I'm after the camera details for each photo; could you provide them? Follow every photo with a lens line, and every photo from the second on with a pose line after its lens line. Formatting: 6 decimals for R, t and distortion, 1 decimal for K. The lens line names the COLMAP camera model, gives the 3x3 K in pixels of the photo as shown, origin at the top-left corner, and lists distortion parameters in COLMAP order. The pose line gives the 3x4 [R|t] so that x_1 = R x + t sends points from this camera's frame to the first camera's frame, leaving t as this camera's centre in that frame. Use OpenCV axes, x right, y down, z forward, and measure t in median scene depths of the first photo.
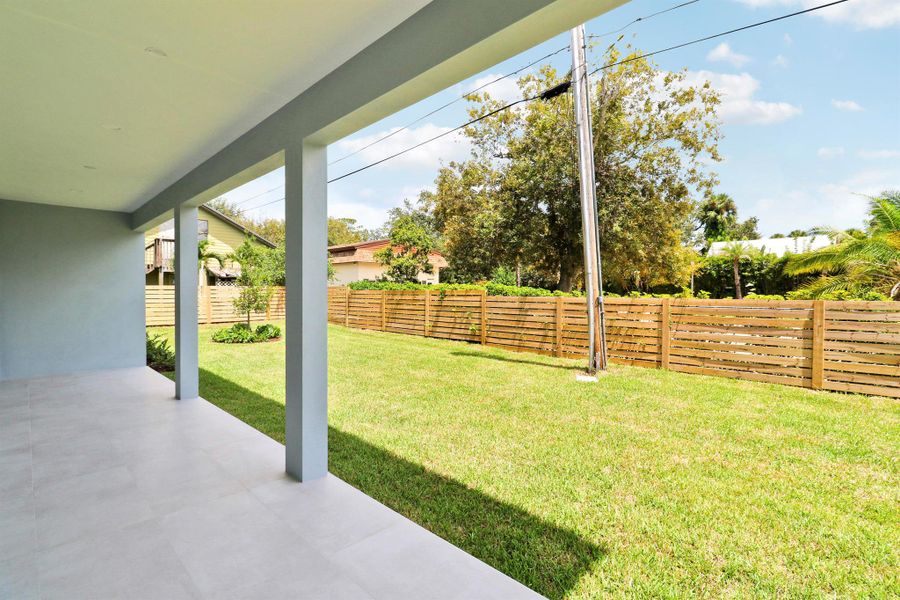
lens RADIAL K [[426.6, 0, 451.0], [0, 426.6, 298.0], [0, 0, 1]] dist [-0.003634, -0.008013]
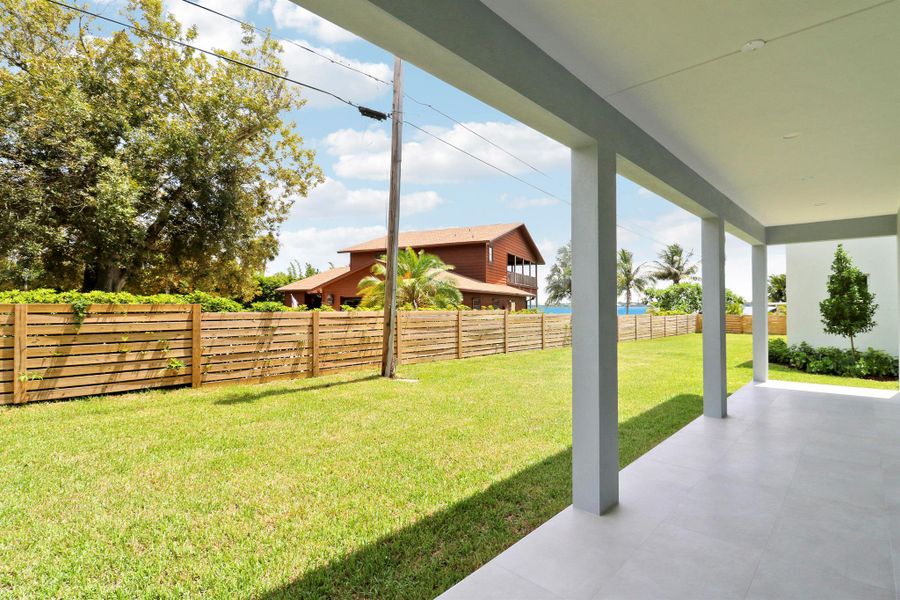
lens RADIAL K [[426.6, 0, 447.1], [0, 426.6, 294.3], [0, 0, 1]] dist [-0.003634, -0.008013]
pose [[-0.002435, 0.040985, 0.999157, -0.576999], [0.033245, 0.998611, -0.040882, 0.006249], [-0.999444, 0.033117, -0.003795, 0.599145]]
